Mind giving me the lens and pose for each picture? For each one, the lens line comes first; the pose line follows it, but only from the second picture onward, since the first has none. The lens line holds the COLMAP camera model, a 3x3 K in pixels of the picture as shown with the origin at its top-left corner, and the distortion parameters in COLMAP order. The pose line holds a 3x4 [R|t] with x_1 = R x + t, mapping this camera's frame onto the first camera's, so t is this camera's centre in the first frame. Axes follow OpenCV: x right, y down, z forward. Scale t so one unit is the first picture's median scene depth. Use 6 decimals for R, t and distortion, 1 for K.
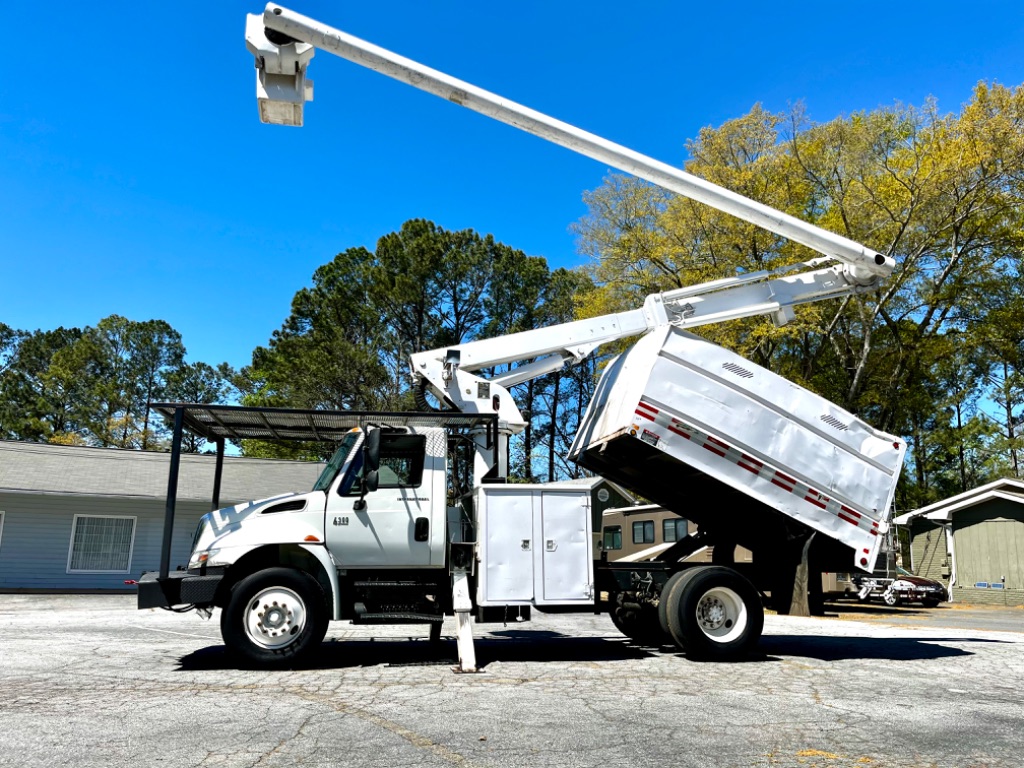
lens RADIAL K [[772.5, 0, 504.5], [0, 772.5, 384.4], [0, 0, 1]] dist [0.067102, -0.092472]
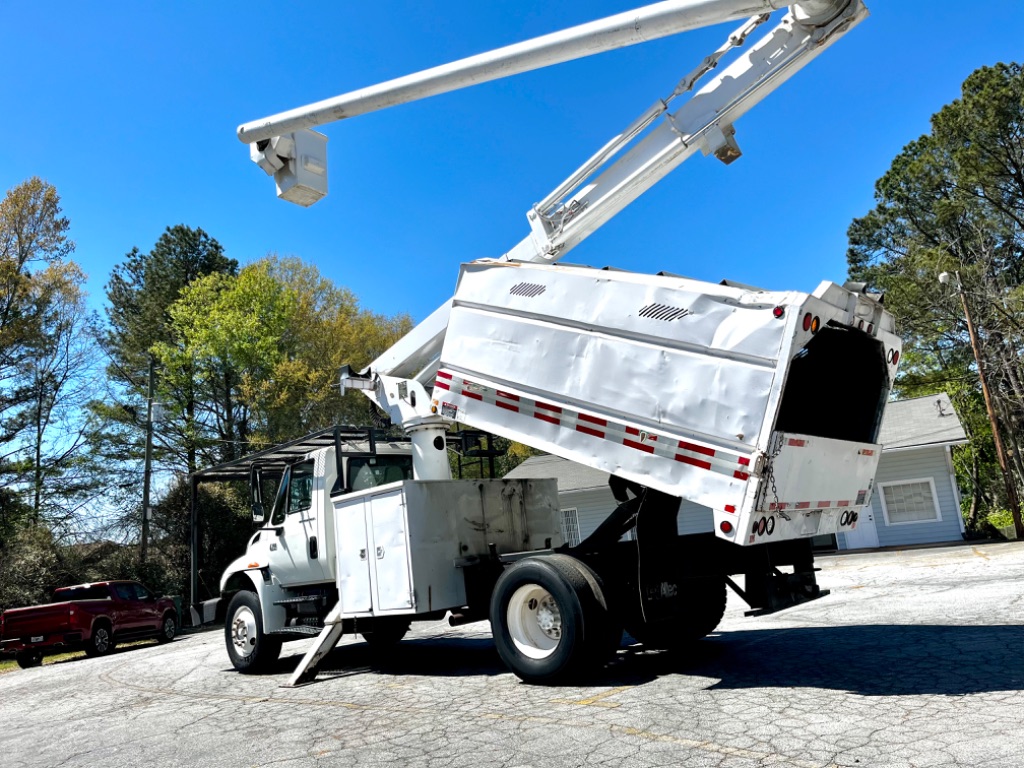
lens RADIAL K [[777.6, 0, 520.4], [0, 777.6, 380.5], [0, 0, 1]] dist [0.074907, -0.133681]
pose [[0.581951, -0.241528, -0.776529, 0.856213], [0.283961, 0.955125, -0.084270, 0.125681], [0.762036, -0.171463, 0.624421, 0.526337]]
